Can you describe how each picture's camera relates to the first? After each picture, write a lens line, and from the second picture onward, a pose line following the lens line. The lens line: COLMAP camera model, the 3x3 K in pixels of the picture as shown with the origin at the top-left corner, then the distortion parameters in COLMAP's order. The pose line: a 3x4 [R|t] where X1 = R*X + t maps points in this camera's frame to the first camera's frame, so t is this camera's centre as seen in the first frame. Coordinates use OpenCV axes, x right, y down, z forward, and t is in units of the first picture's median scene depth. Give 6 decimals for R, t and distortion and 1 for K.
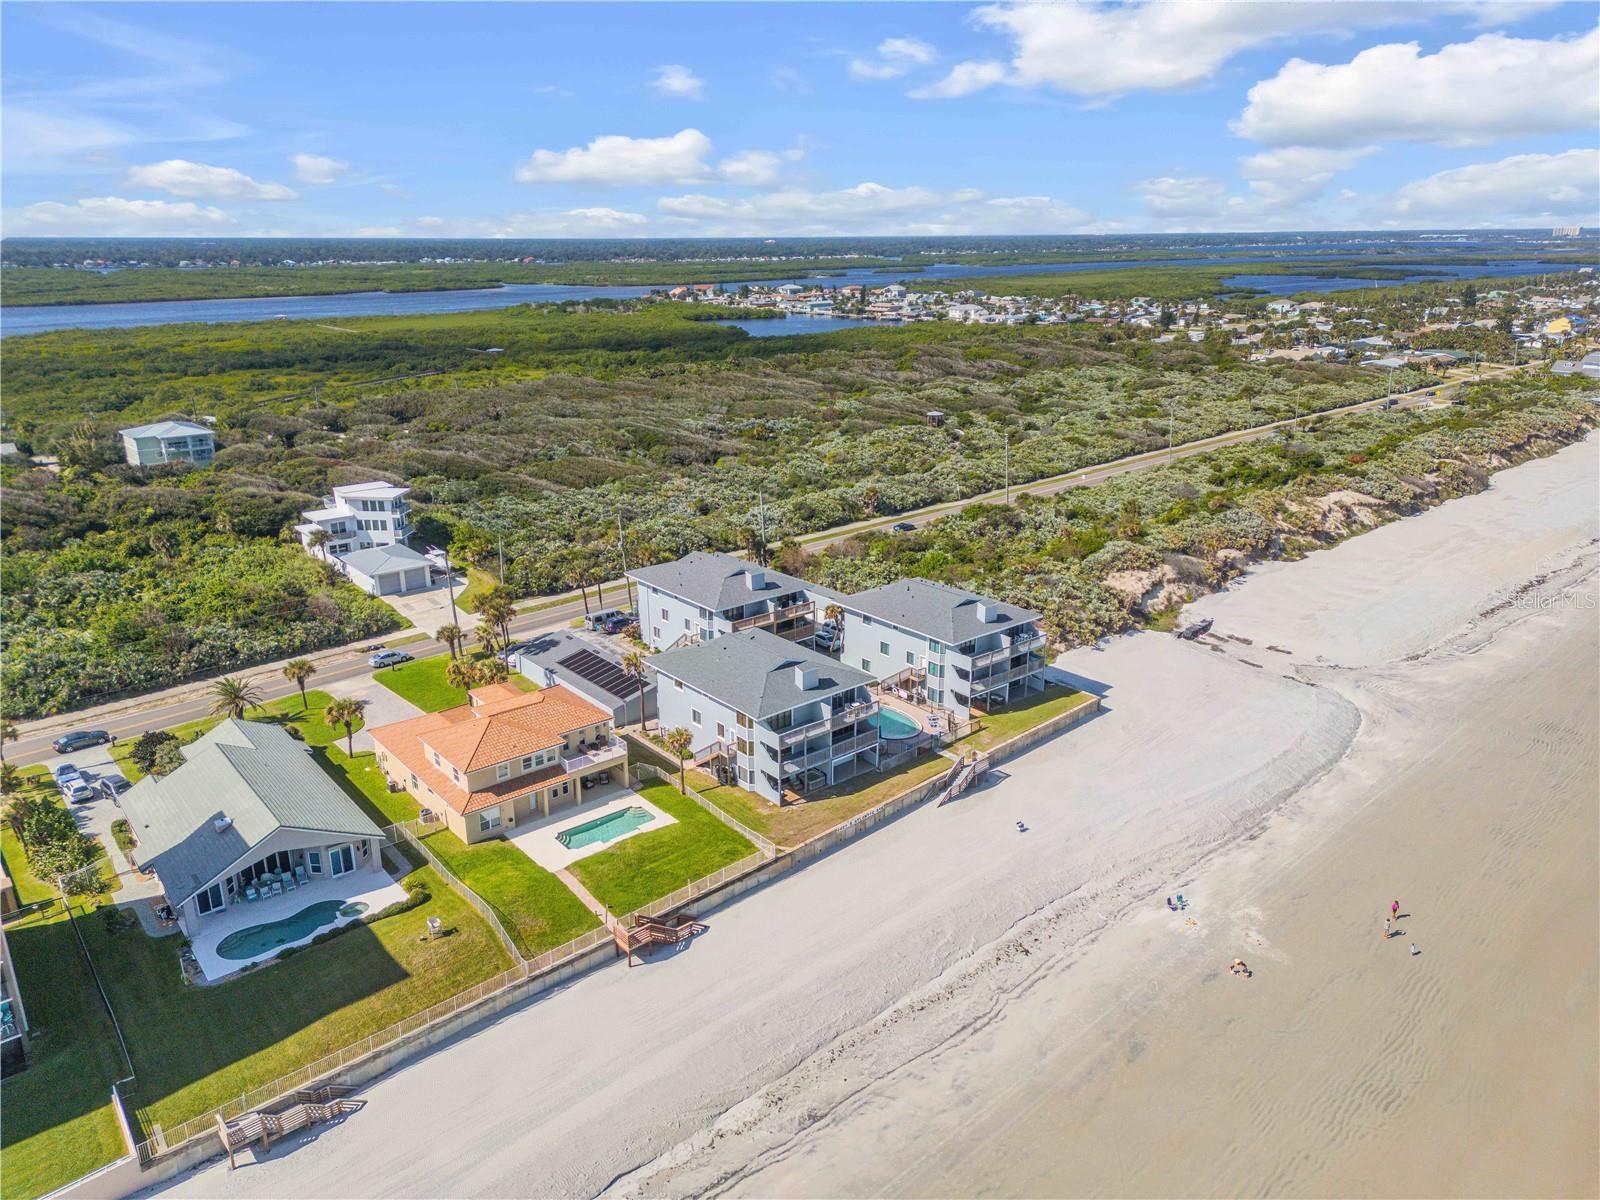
lens RADIAL K [[1116.5, 0, 800.0], [0, 1116.5, 600.0], [0, 0, 1]] dist [0.094037, -0.099242]
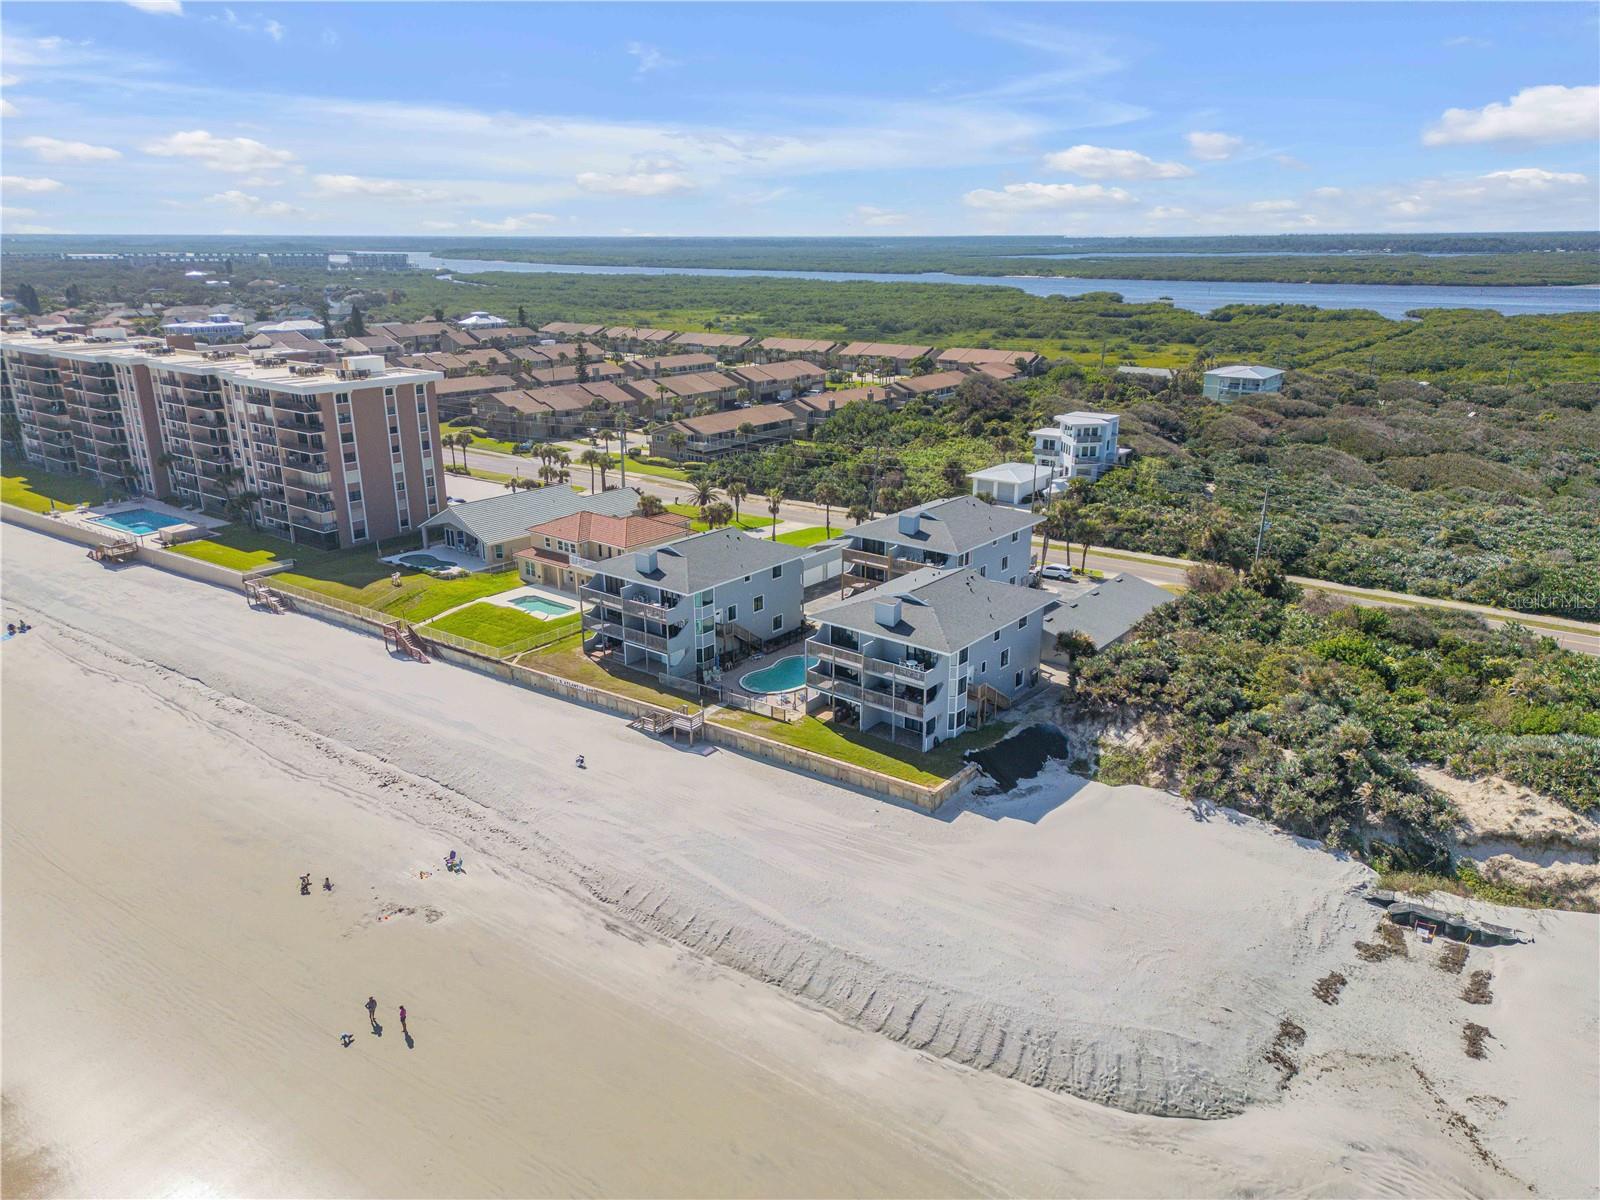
lens RADIAL K [[1116.5, 0, 800.0], [0, 1116.5, 600.0], [0, 0, 1]] dist [0.094037, -0.099242]
pose [[0.199412, 0.307112, -0.930547, 0.667655], [-0.301735, 0.922723, 0.239869, -0.125141], [0.932304, 0.232946, 0.276669, 0.559528]]
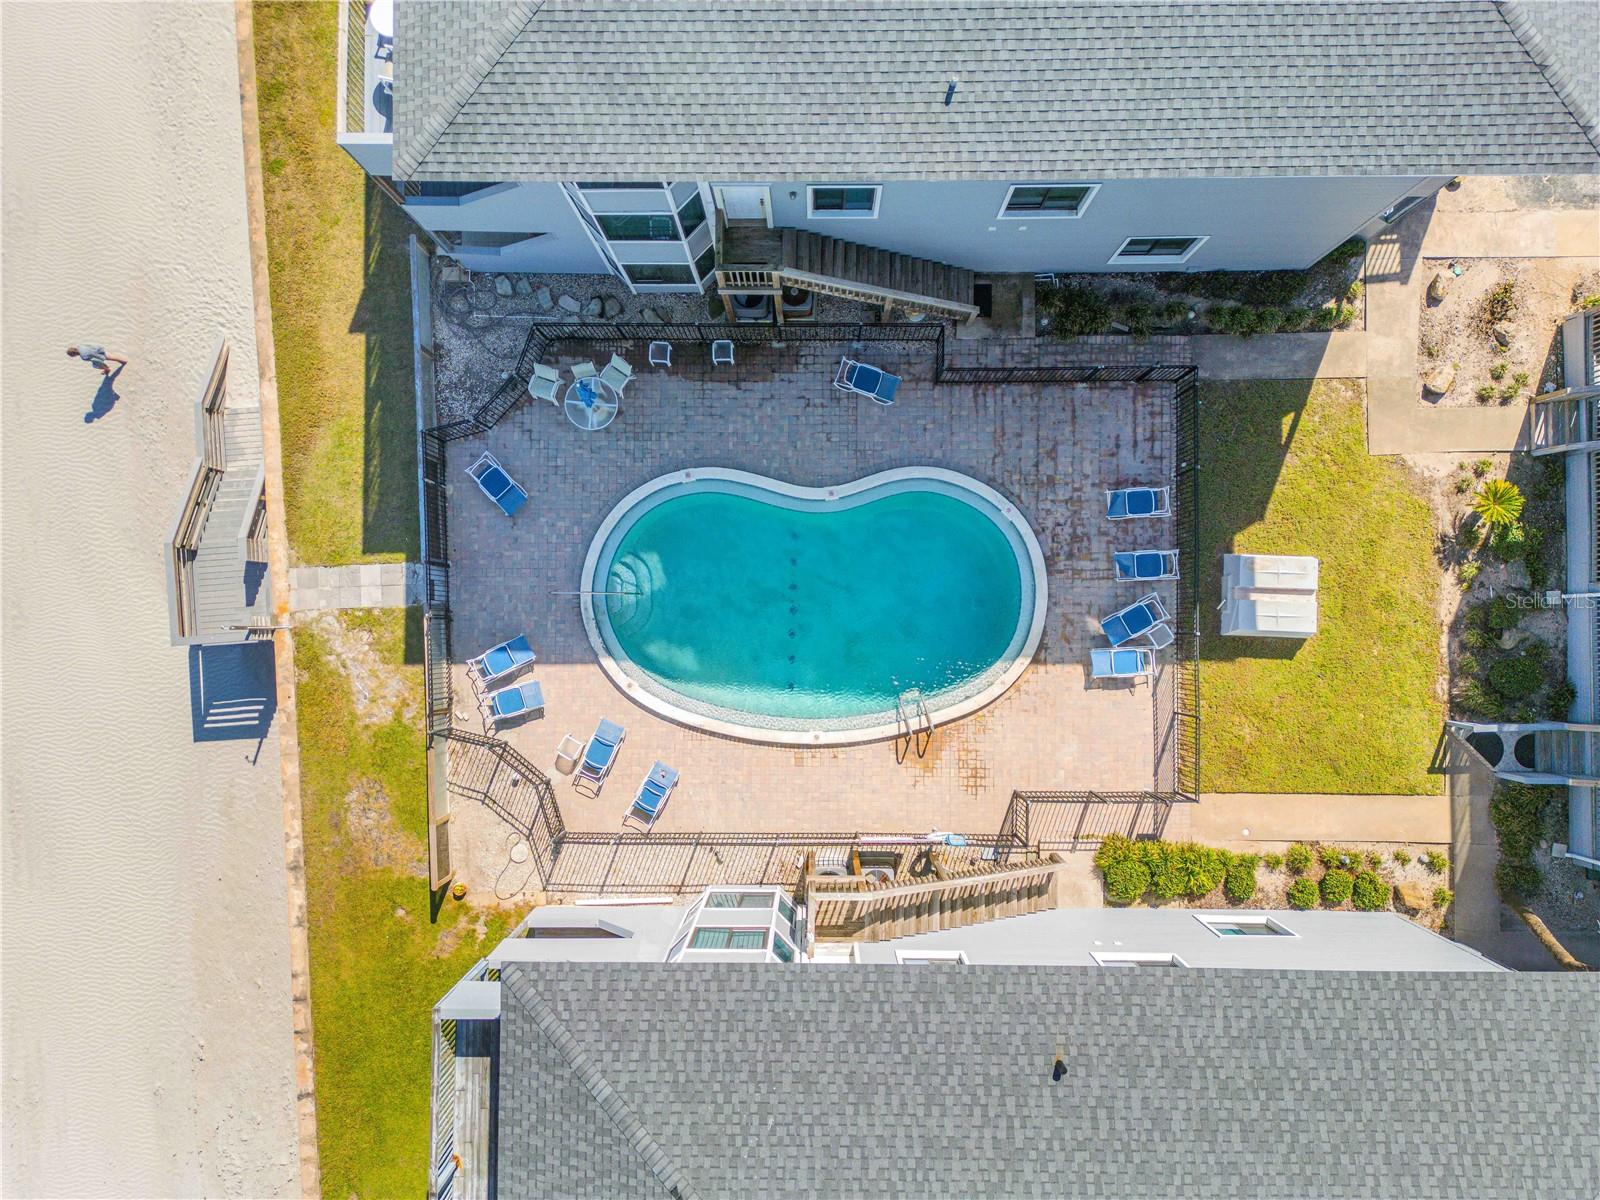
lens RADIAL K [[1116.5, 0, 800.0], [0, 1116.5, 600.0], [0, 0, 1]] dist [0.094037, -0.099242]
pose [[-0.642827, 0.765839, -0.016258, 0.056793], [-0.223330, -0.167071, 0.960318, -0.078952], [0.732733, 0.620949, 0.278433, 0.702794]]
